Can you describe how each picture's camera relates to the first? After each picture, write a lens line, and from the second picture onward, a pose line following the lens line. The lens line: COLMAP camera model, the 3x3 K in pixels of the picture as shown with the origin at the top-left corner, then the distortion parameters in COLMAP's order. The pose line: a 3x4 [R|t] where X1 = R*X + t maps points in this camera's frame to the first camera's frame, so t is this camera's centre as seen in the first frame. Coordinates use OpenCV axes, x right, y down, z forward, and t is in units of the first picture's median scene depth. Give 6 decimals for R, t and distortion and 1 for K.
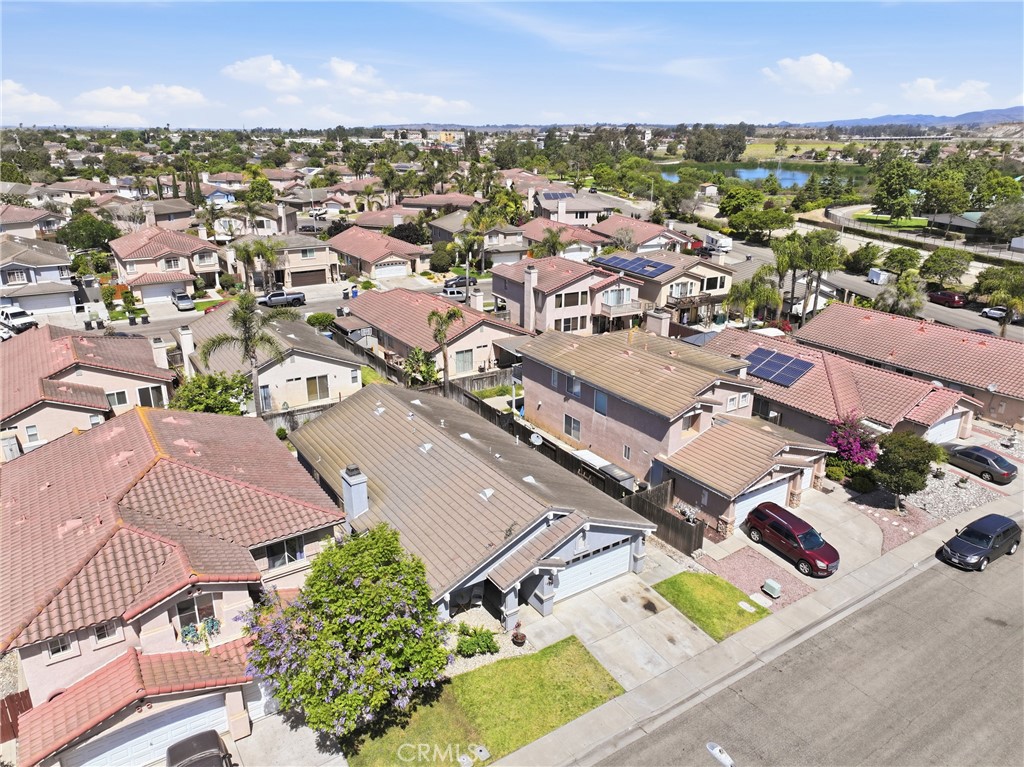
lens RADIAL K [[716.5, 0, 512.0], [0, 716.5, 383.5], [0, 0, 1]] dist [0.005062, 0.002994]
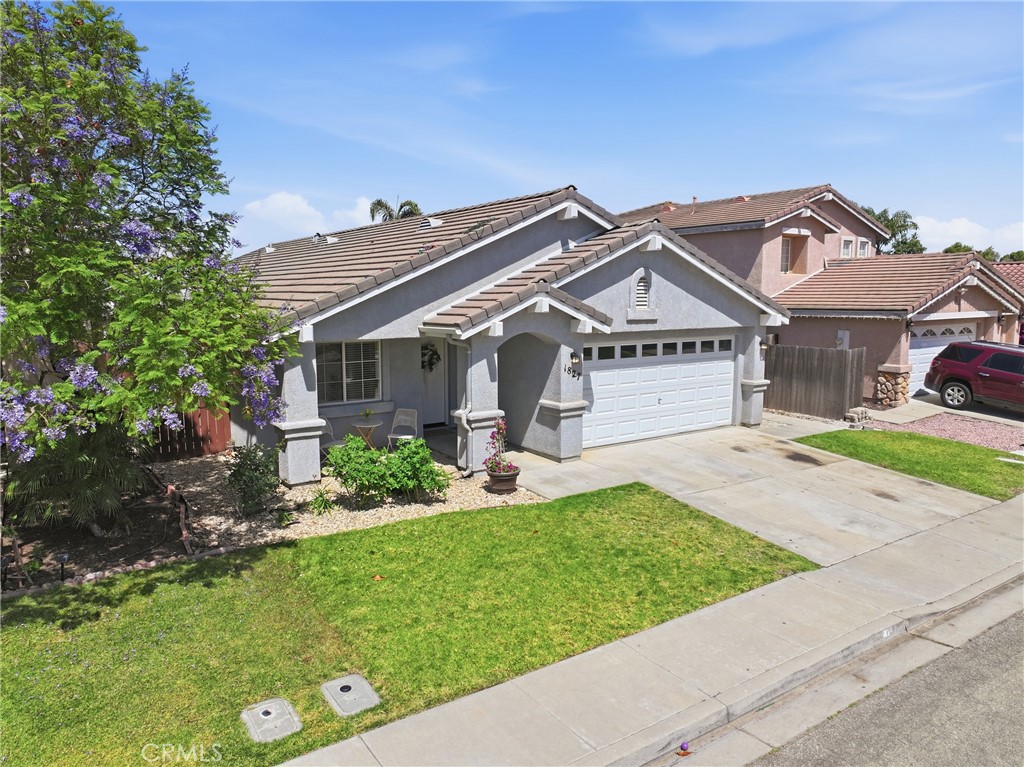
lens RADIAL K [[716.5, 0, 512.0], [0, 716.5, 383.5], [0, 0, 1]] dist [0.005062, 0.002994]
pose [[0.999792, -0.011052, 0.017131, 0.008080], [0.014440, 0.977073, -0.212414, 0.327090], [-0.014391, 0.212617, 0.977030, 0.518384]]
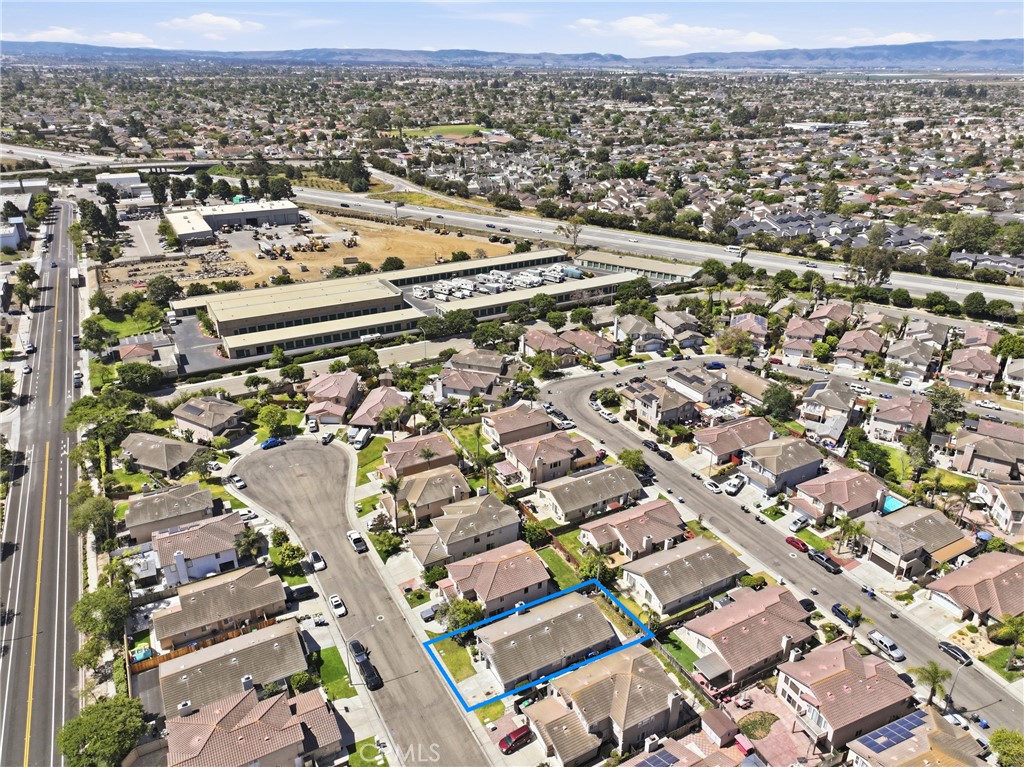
lens RADIAL K [[716.5, 0, 512.0], [0, 716.5, 383.5], [0, 0, 1]] dist [0.005062, 0.002994]
pose [[-0.070817, 0.404828, -0.911647, 2.345808], [-0.340455, 0.849250, 0.403566, -2.026078], [0.937590, 0.338954, 0.077684, 0.344637]]
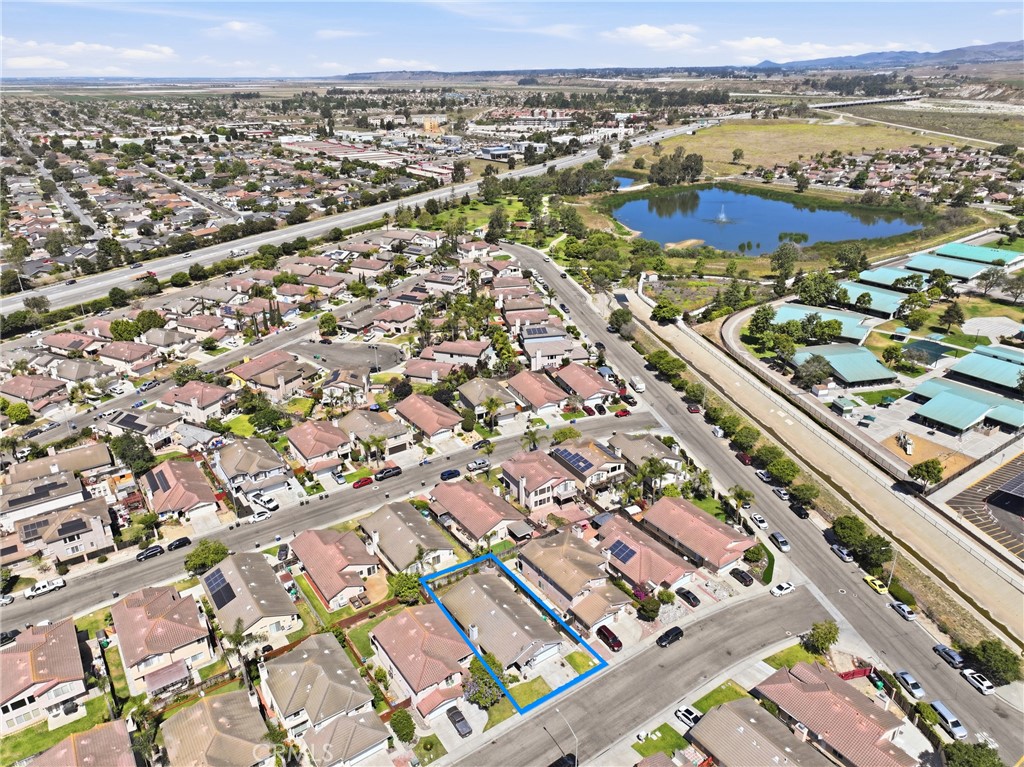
lens RADIAL K [[716.5, 0, 512.0], [0, 716.5, 383.5], [0, 0, 1]] dist [0.005062, 0.002994]
pose [[0.999484, -0.025608, 0.019413, -0.076194], [0.024171, 0.997187, 0.070951, -1.177175], [-0.021176, -0.070445, 0.997291, -2.136753]]
